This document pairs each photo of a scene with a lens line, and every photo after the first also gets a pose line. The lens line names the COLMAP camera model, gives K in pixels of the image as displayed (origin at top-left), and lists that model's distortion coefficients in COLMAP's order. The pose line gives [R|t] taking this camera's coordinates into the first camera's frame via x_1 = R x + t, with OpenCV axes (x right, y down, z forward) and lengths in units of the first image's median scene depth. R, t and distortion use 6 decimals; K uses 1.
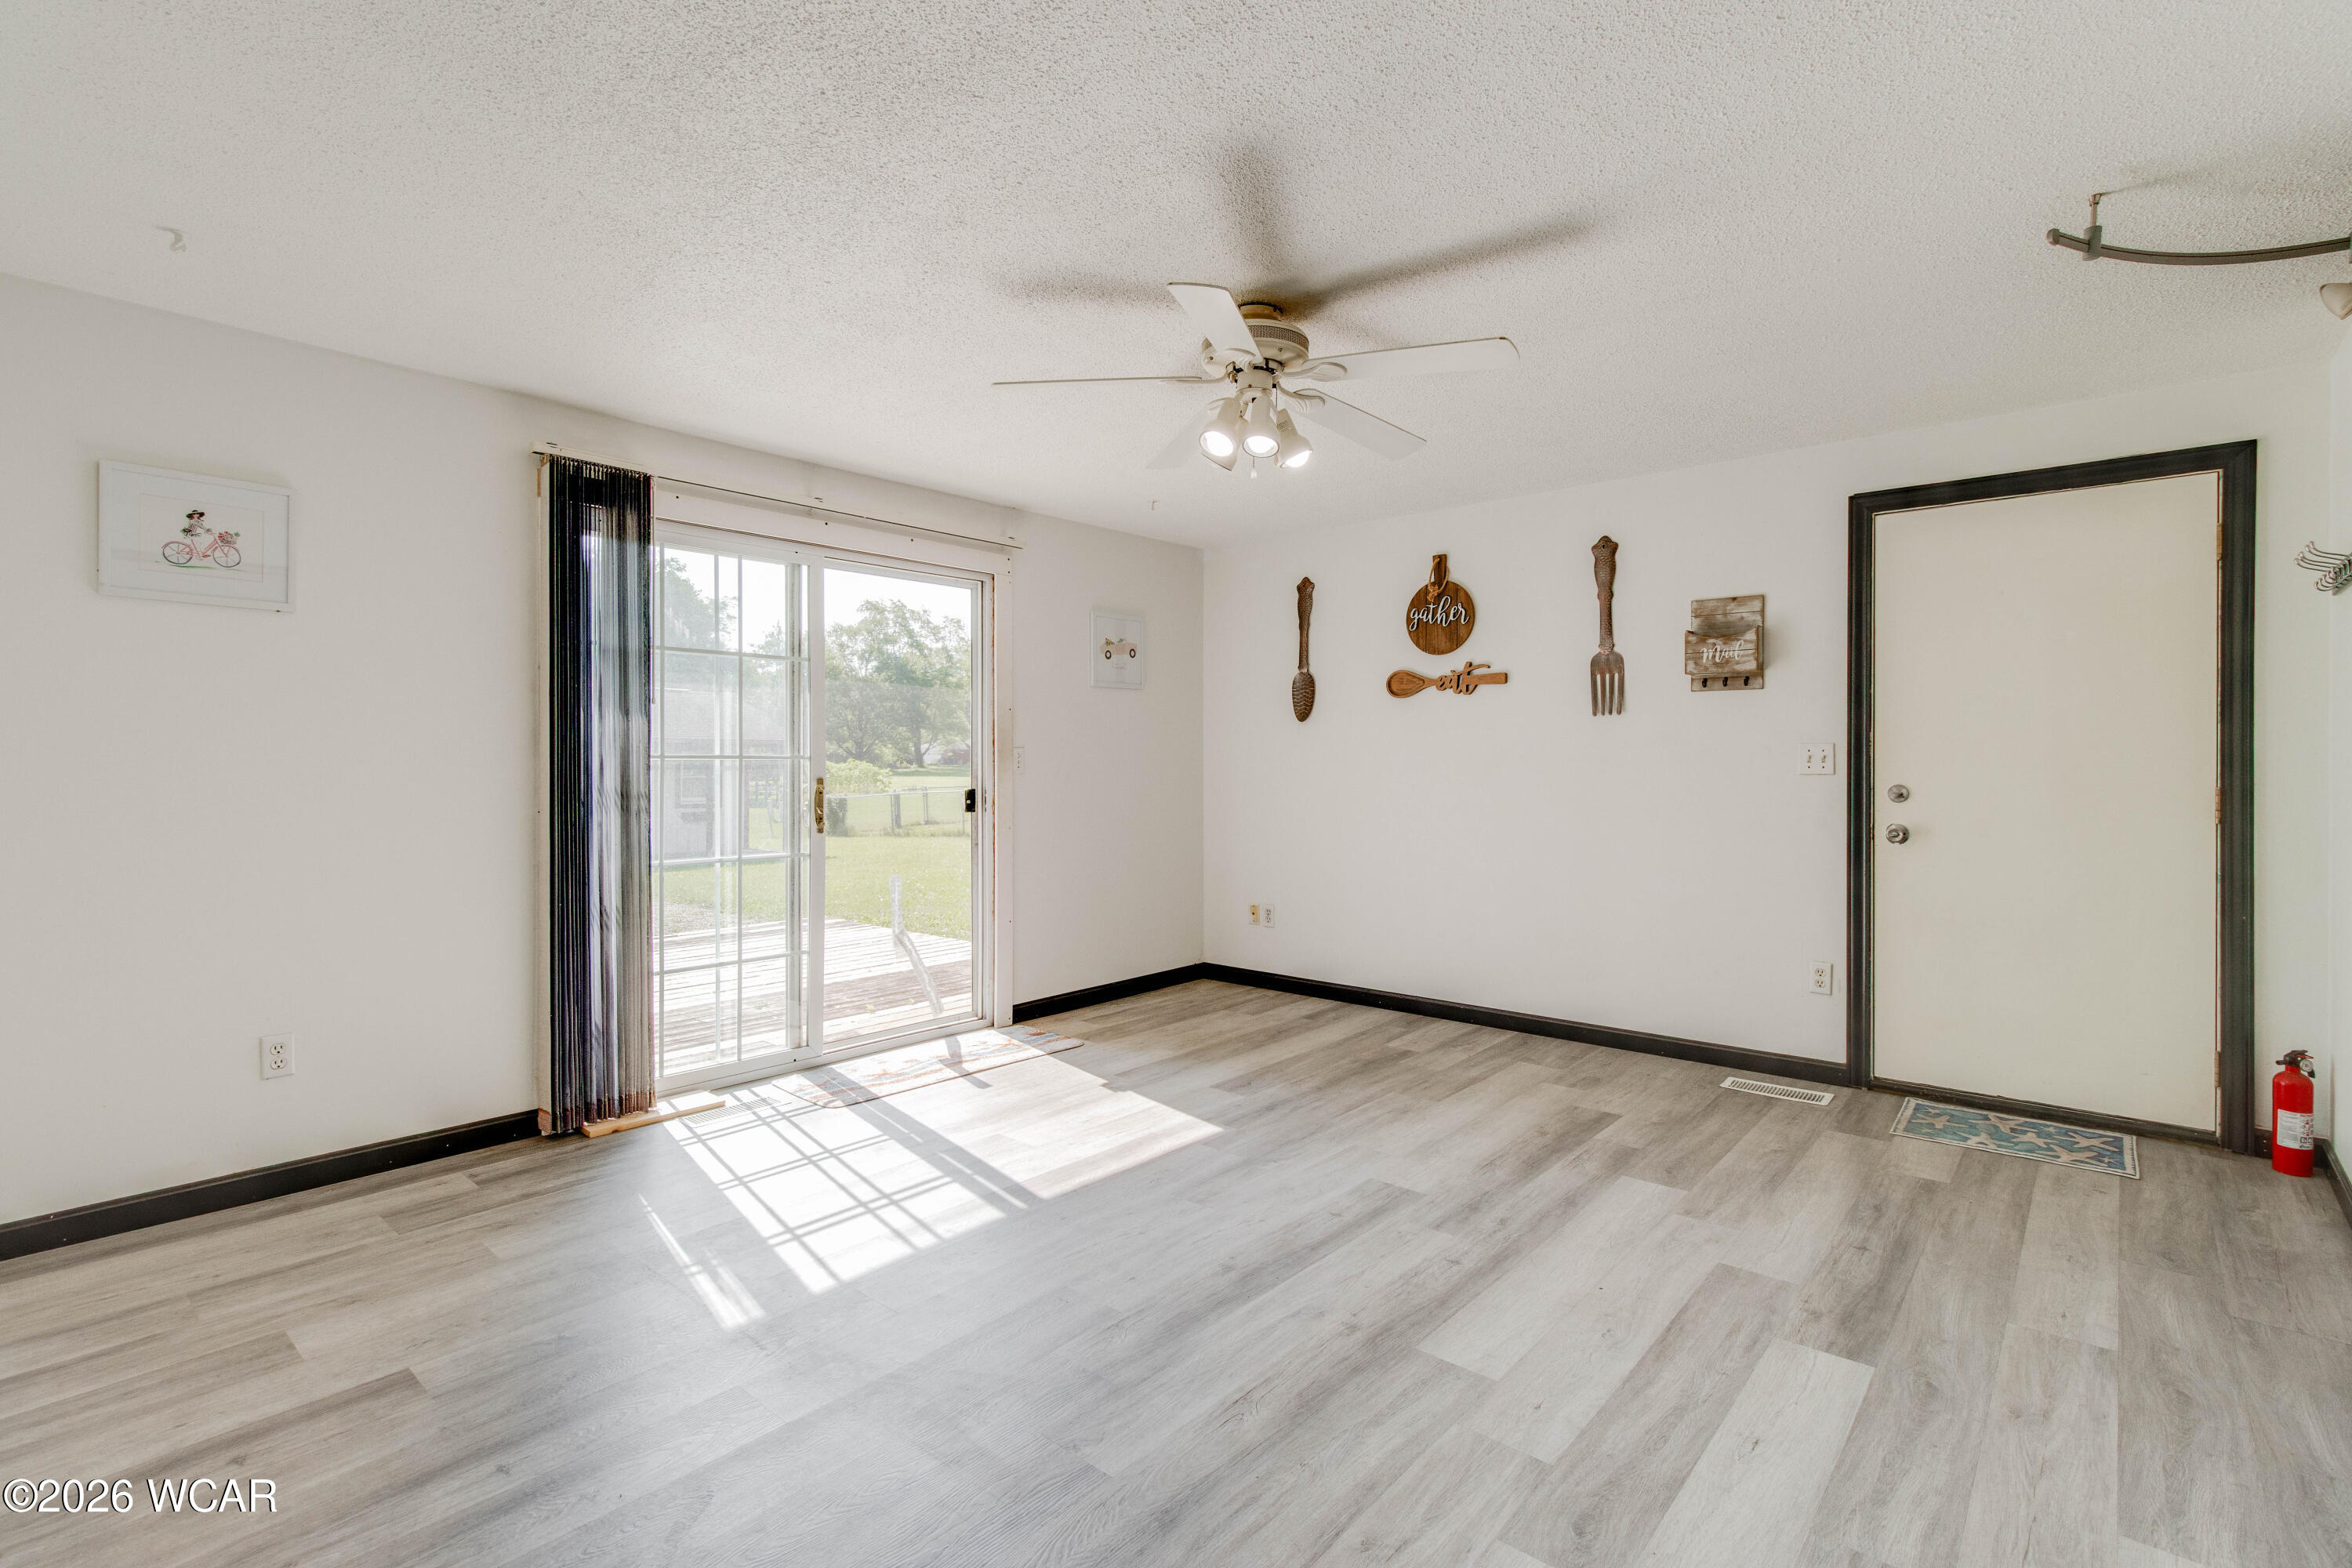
lens RADIAL K [[1098.5, 0, 1179.1], [0, 1098.5, 774.8], [0, 0, 1]] dist [0.000610, 0.000304]
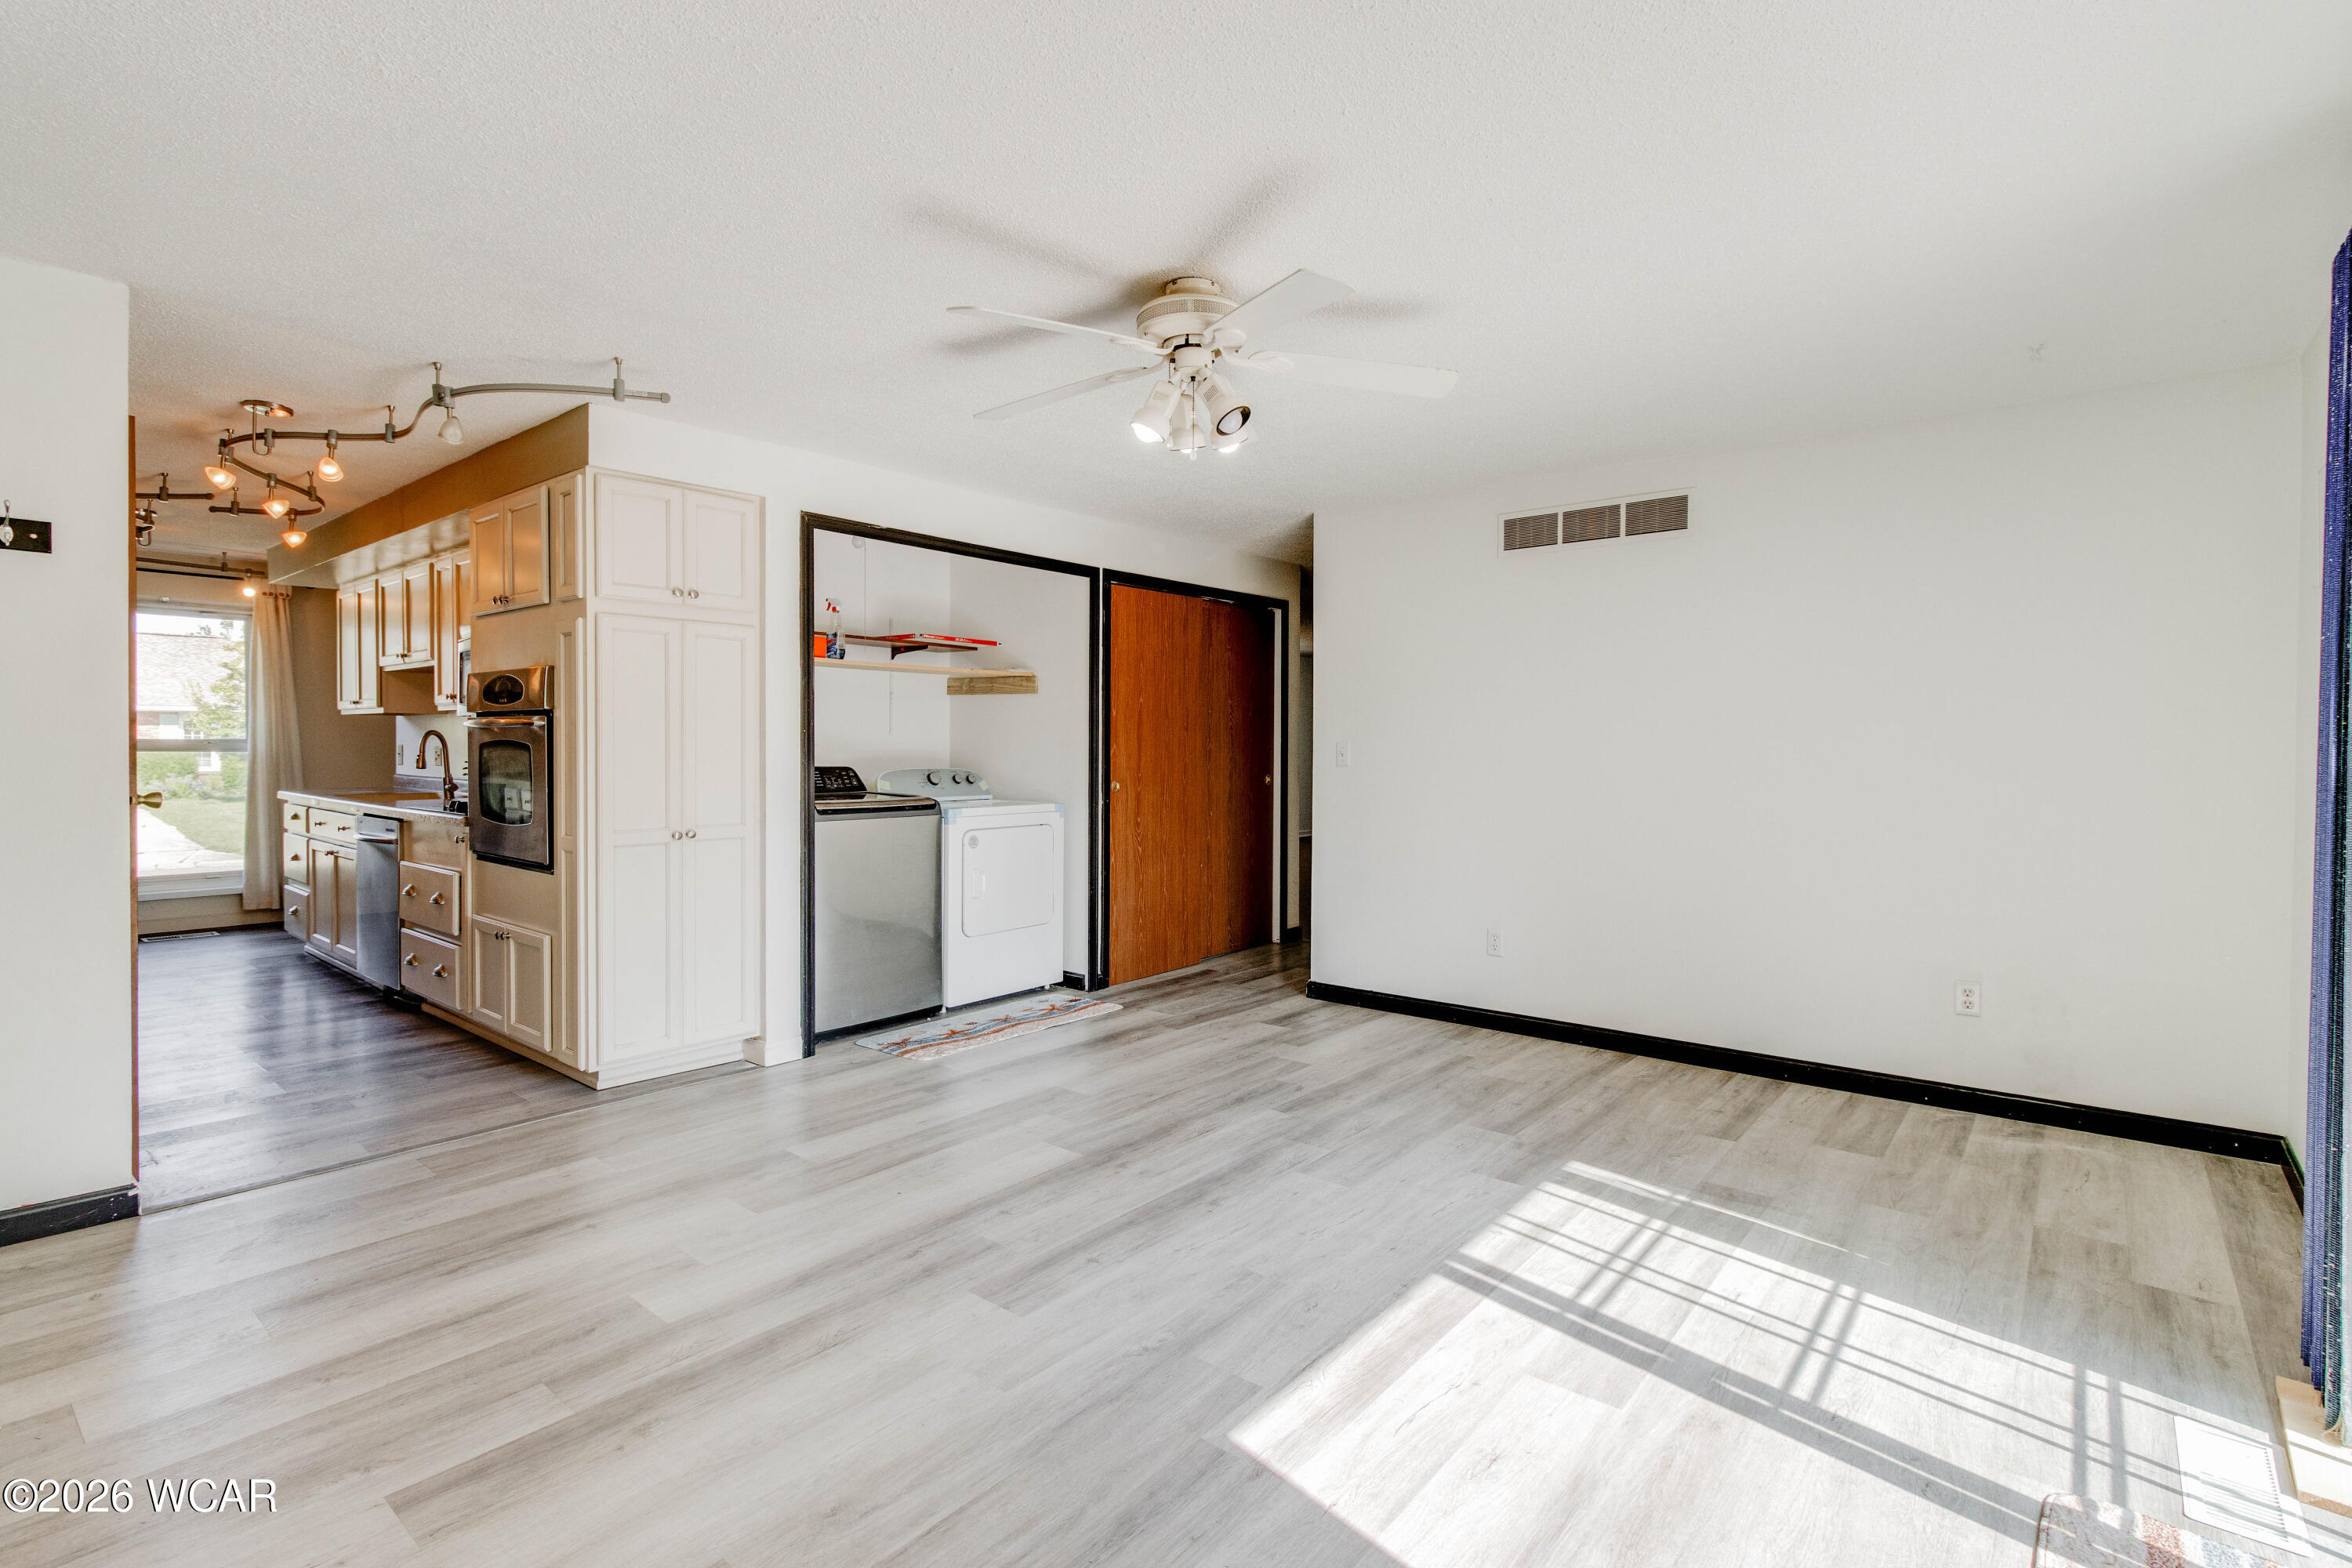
lens RADIAL K [[1098.5, 0, 1190.0], [0, 1098.5, 746.1], [0, 0, 1]] dist [0.000610, 0.000304]
pose [[-0.999509, -0.006248, -0.030711, 0.077930], [-0.006664, 0.999888, 0.013434, -0.023282], [0.030624, 0.013632, -0.999438, 1.551231]]
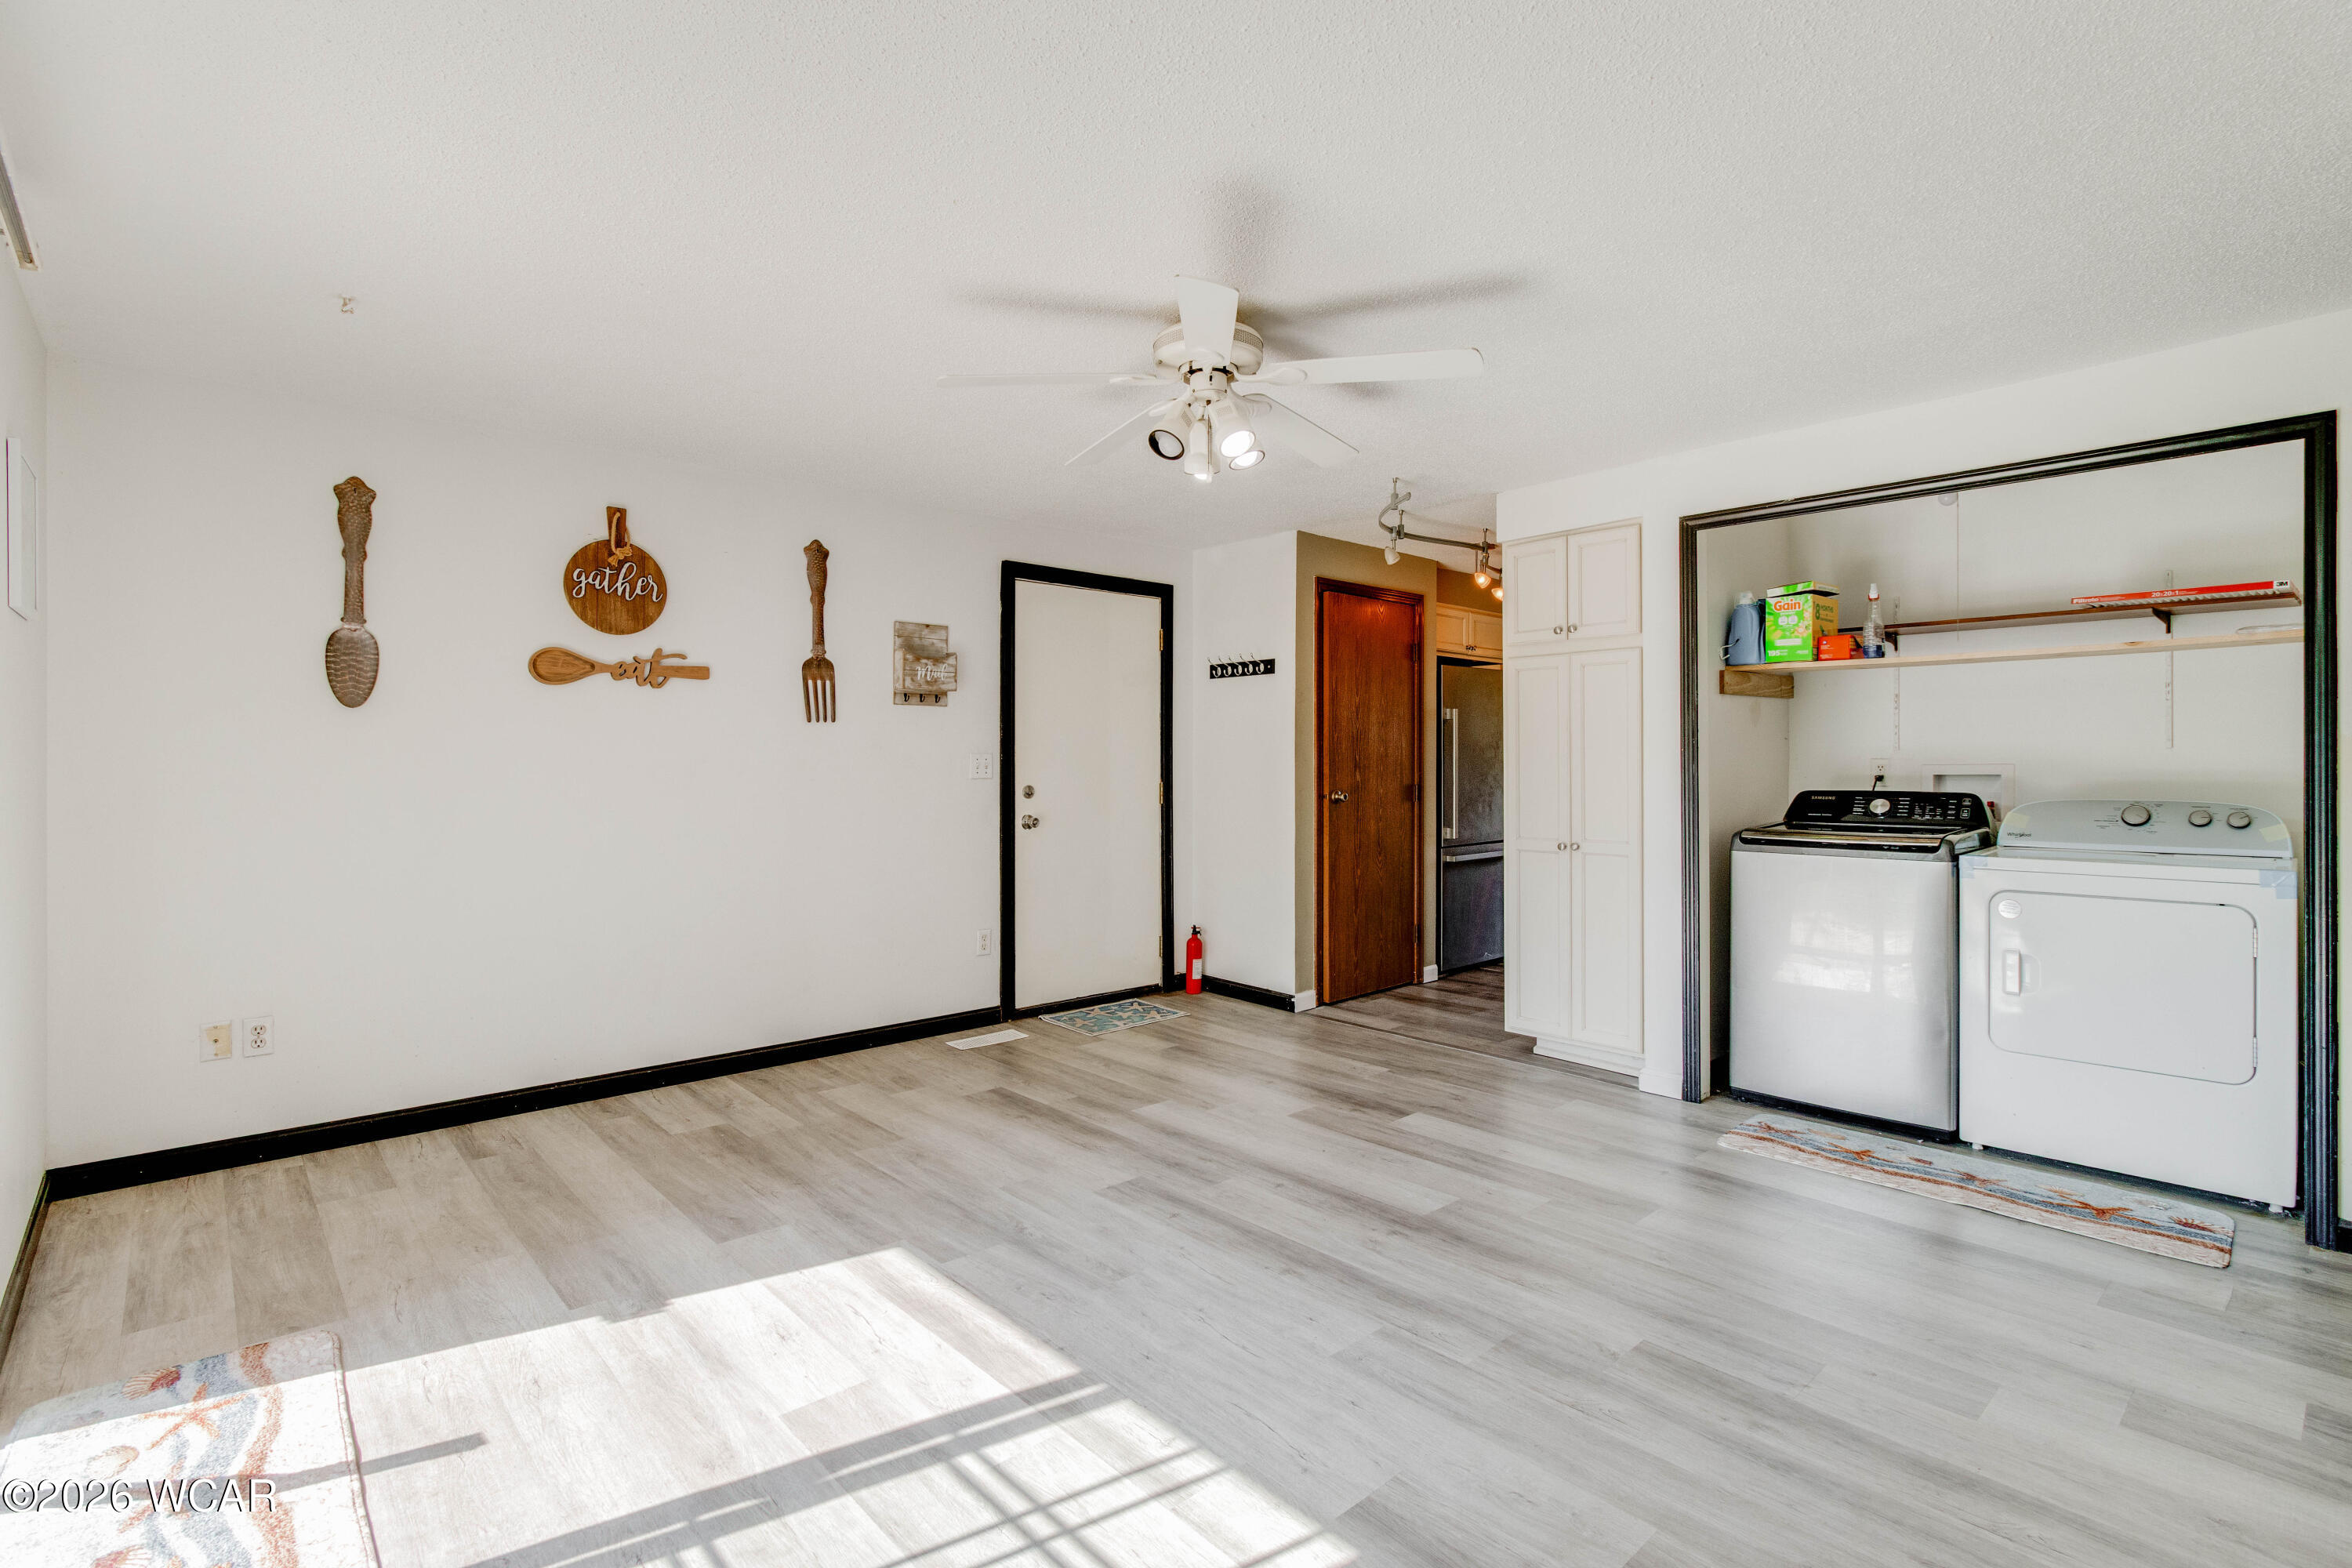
lens RADIAL K [[1098.5, 0, 1194.3], [0, 1098.5, 776.5], [0, 0, 1]] dist [0.000610, 0.000304]
pose [[0.109567, -0.011073, 0.993918, -0.709514], [0.013954, 0.999857, 0.009601, -0.012953], [-0.993881, 0.012817, 0.109706, 0.711792]]
